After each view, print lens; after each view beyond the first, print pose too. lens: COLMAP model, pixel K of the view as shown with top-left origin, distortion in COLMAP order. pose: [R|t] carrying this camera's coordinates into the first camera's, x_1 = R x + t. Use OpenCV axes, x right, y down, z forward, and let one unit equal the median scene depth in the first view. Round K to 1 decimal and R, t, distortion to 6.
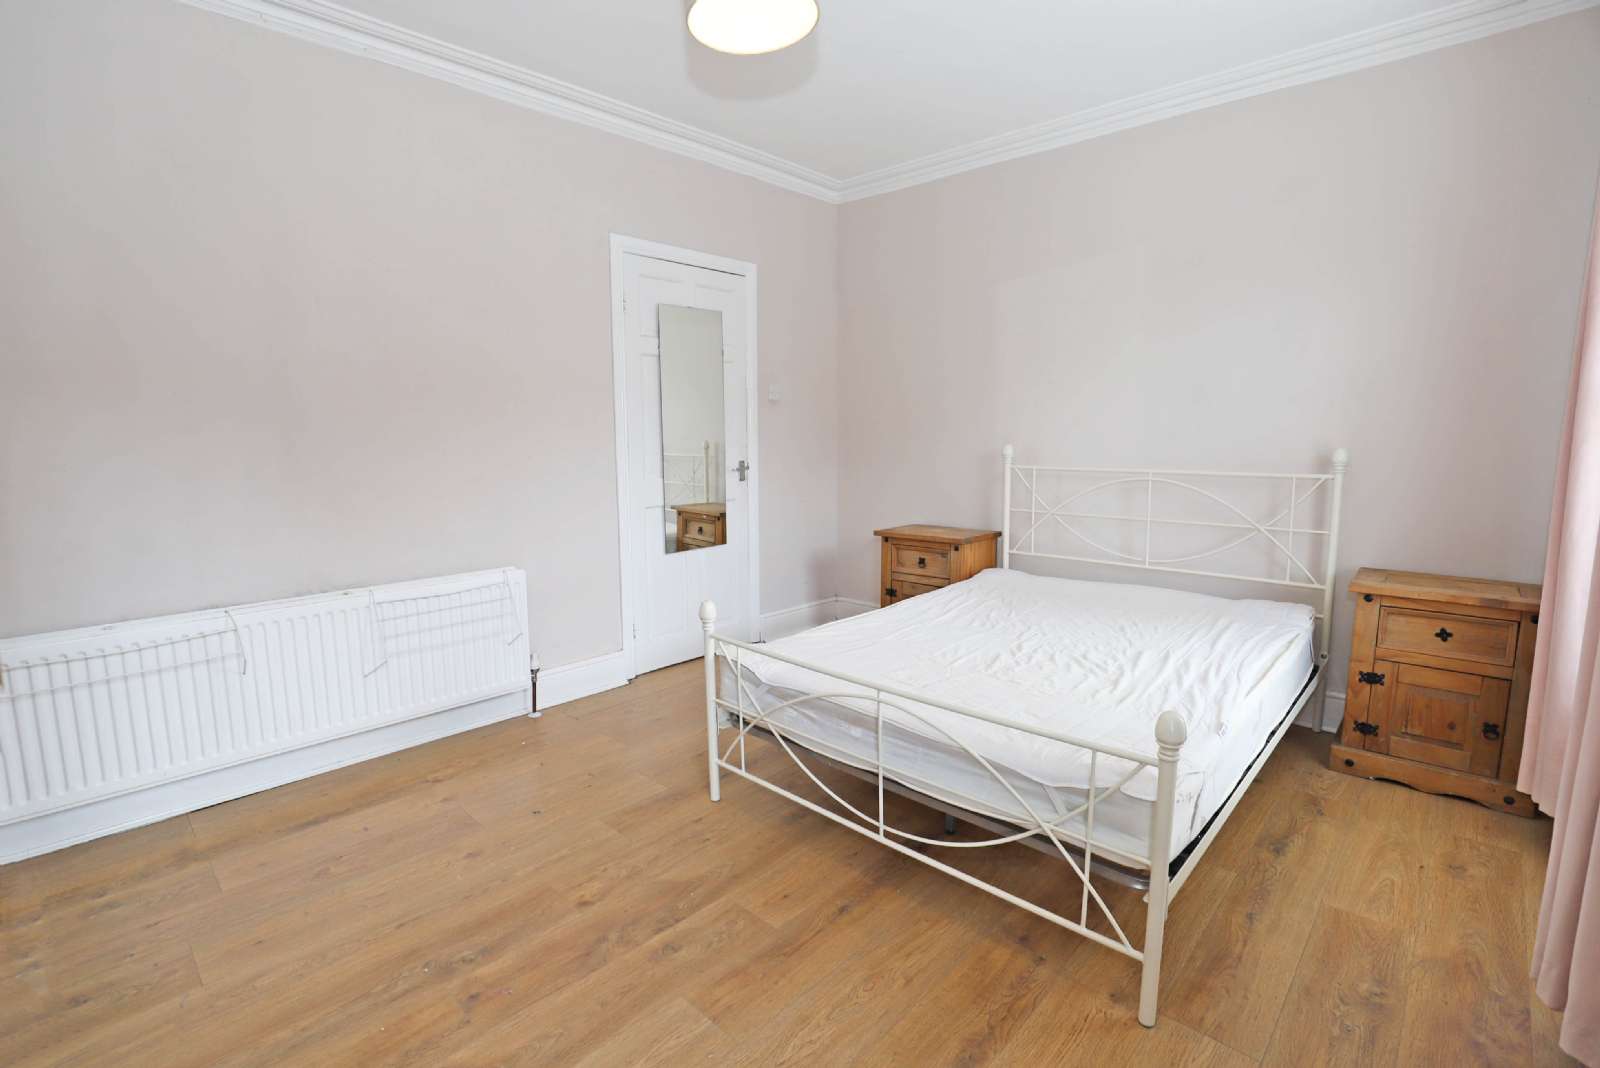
lens RADIAL K [[726.9, 0, 800.0], [0, 726.9, 534.0], [0, 0, 1]] dist [-0.014003, 0.000275]
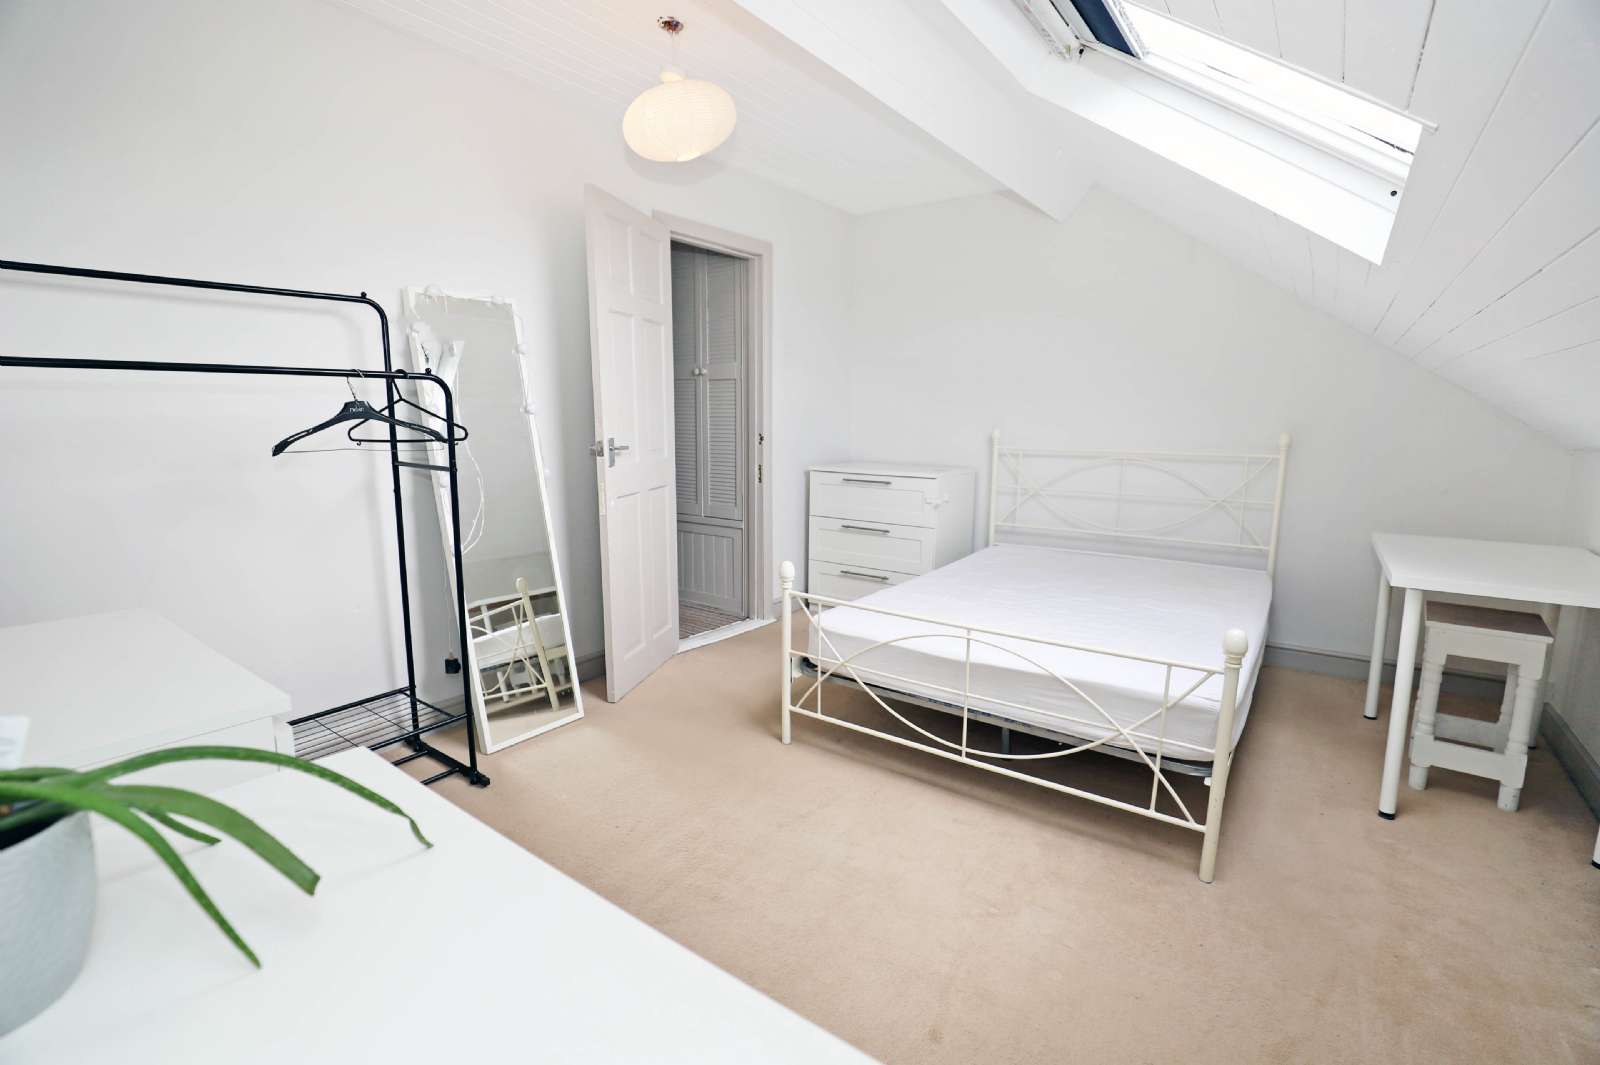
lens RADIAL K [[726.9, 0, 800.0], [0, 726.9, 532.5], [0, 0, 1]] dist [-0.014003, 0.000275]
pose [[0.990792, -0.007109, 0.135208, -0.303698], [0.004789, 0.999836, 0.017475, 0.033839], [-0.135310, -0.016666, 0.990663, -0.113603]]
